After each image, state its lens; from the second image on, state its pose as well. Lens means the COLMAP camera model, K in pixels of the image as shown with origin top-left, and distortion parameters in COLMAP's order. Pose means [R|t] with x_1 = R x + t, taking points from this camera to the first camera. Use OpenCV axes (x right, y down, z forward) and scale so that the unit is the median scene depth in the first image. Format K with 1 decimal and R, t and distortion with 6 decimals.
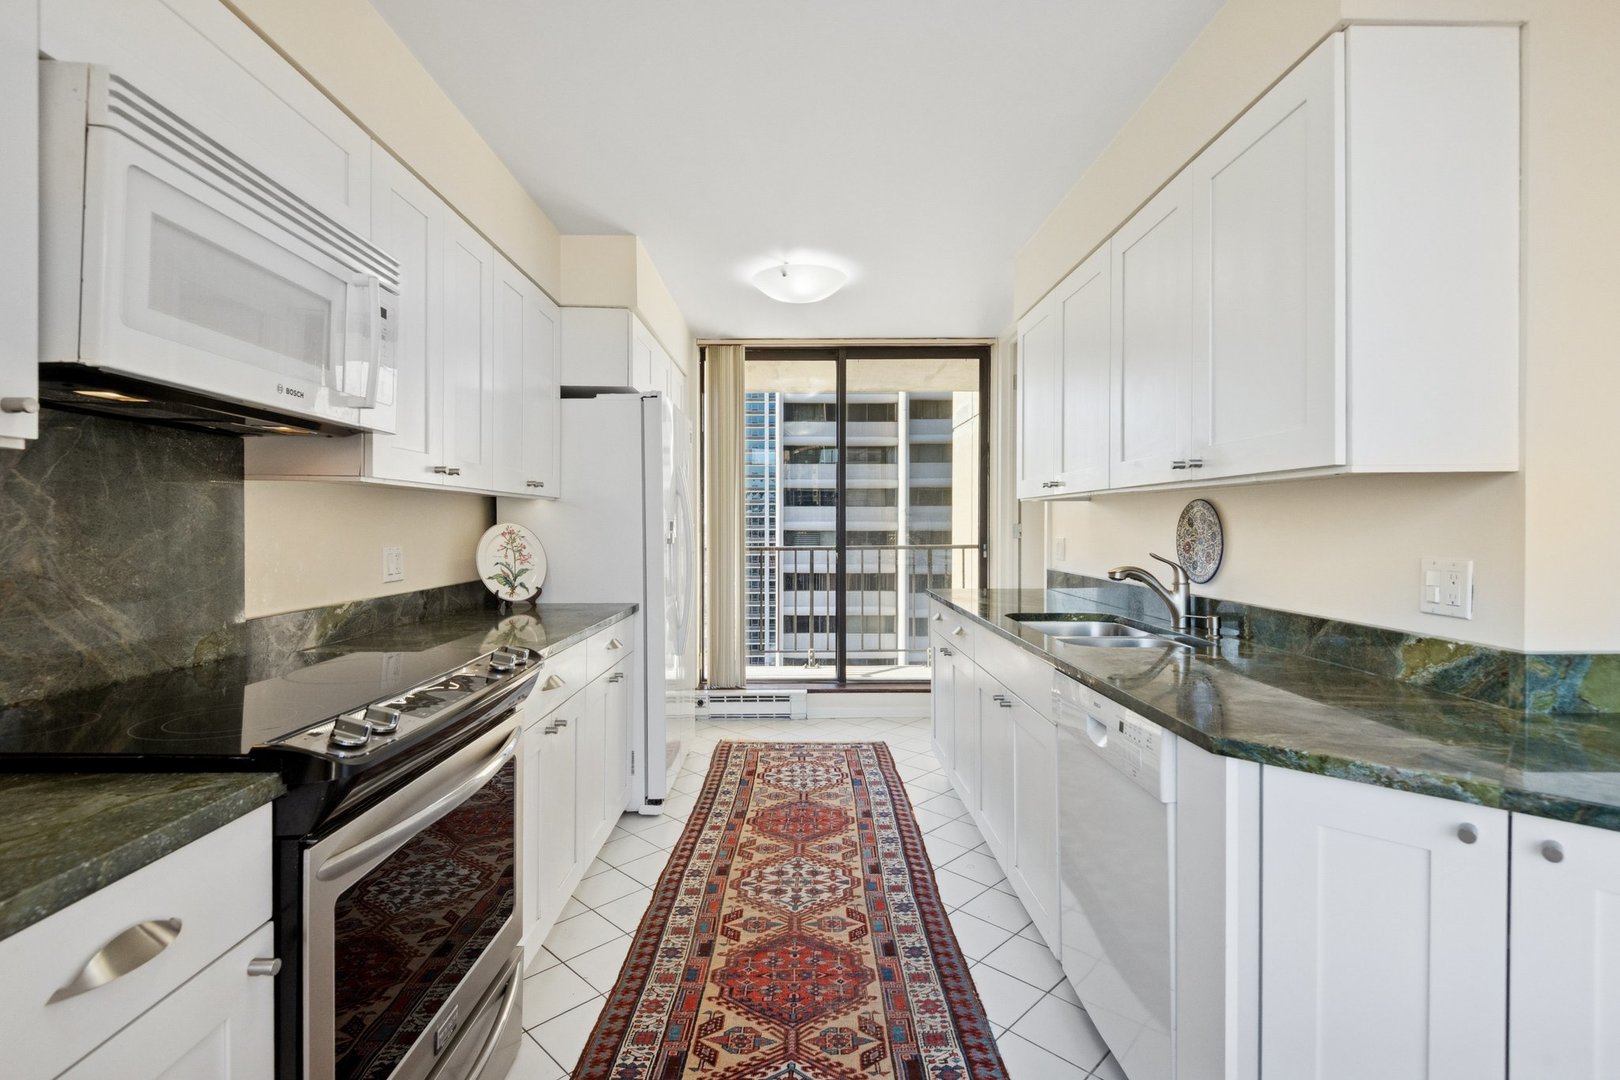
lens RADIAL K [[763.7, 0, 796.6], [0, 763.7, 529.9], [0, 0, 1]] dist [0.028143, -0.015559]
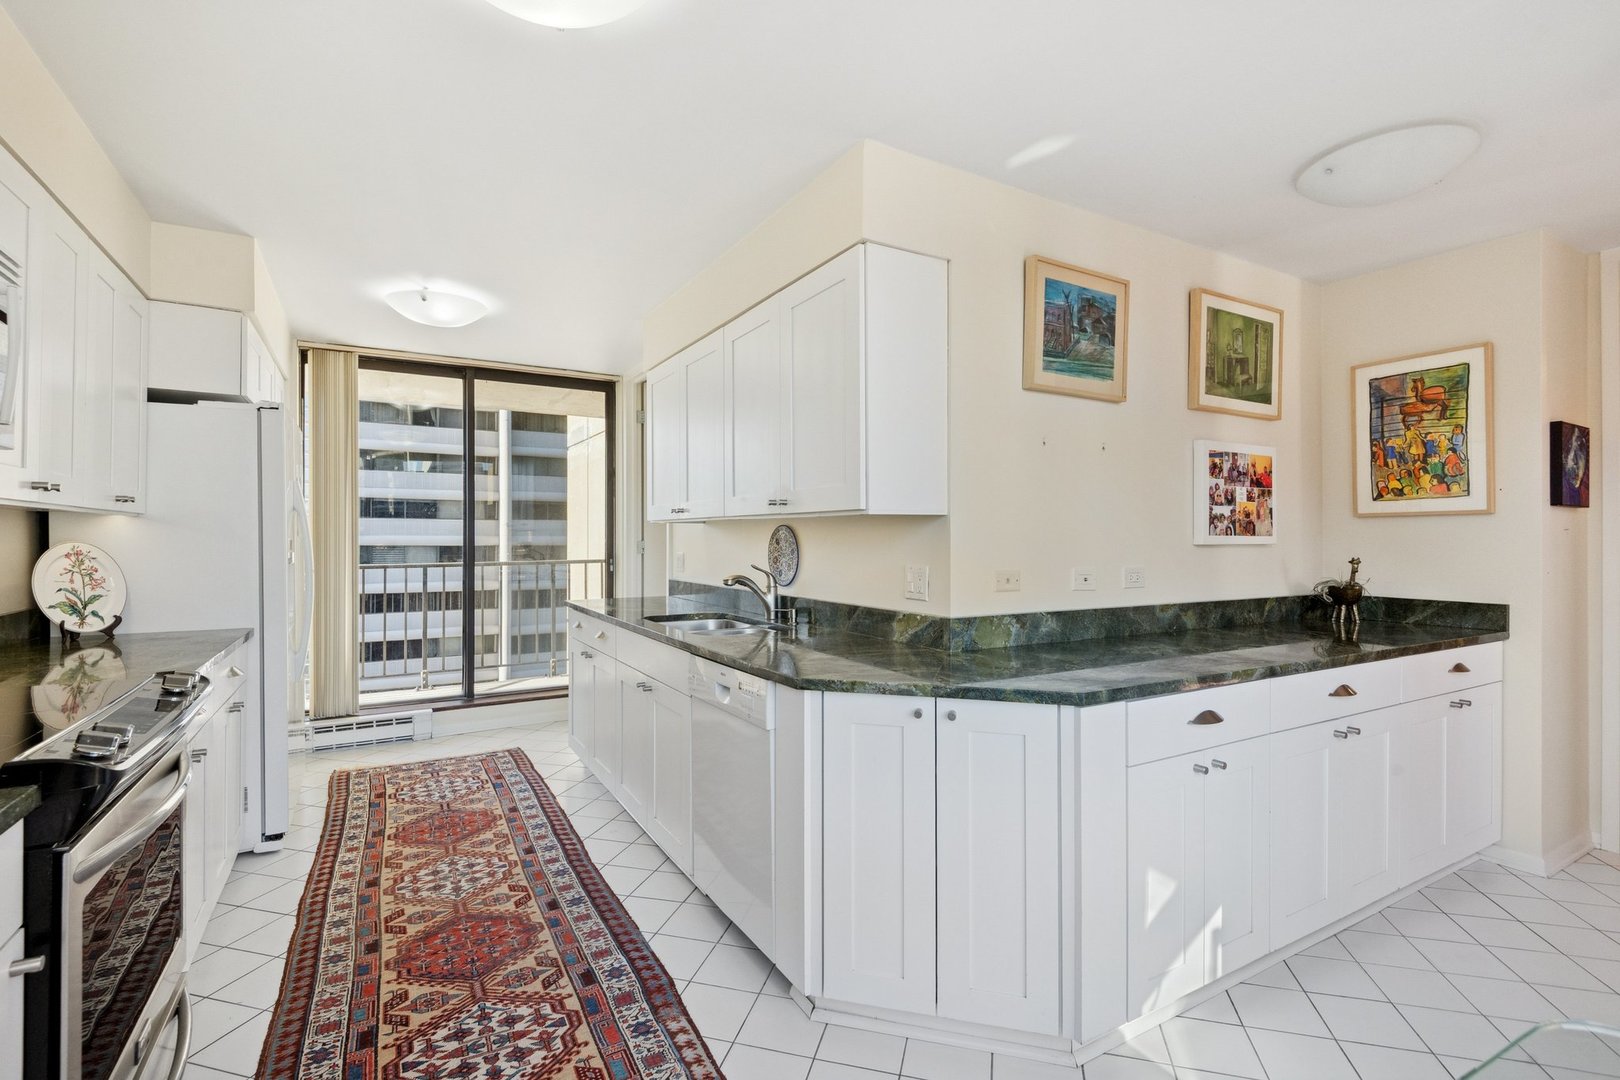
lens RADIAL K [[763.7, 0, 789.7], [0, 763.7, 553.6], [0, 0, 1]] dist [0.028143, -0.015559]
pose [[0.876481, -0.010122, 0.481331, -0.113030], [0.003953, 0.999897, 0.013828, -0.006703], [-0.481421, -0.010217, 0.876430, -0.183761]]
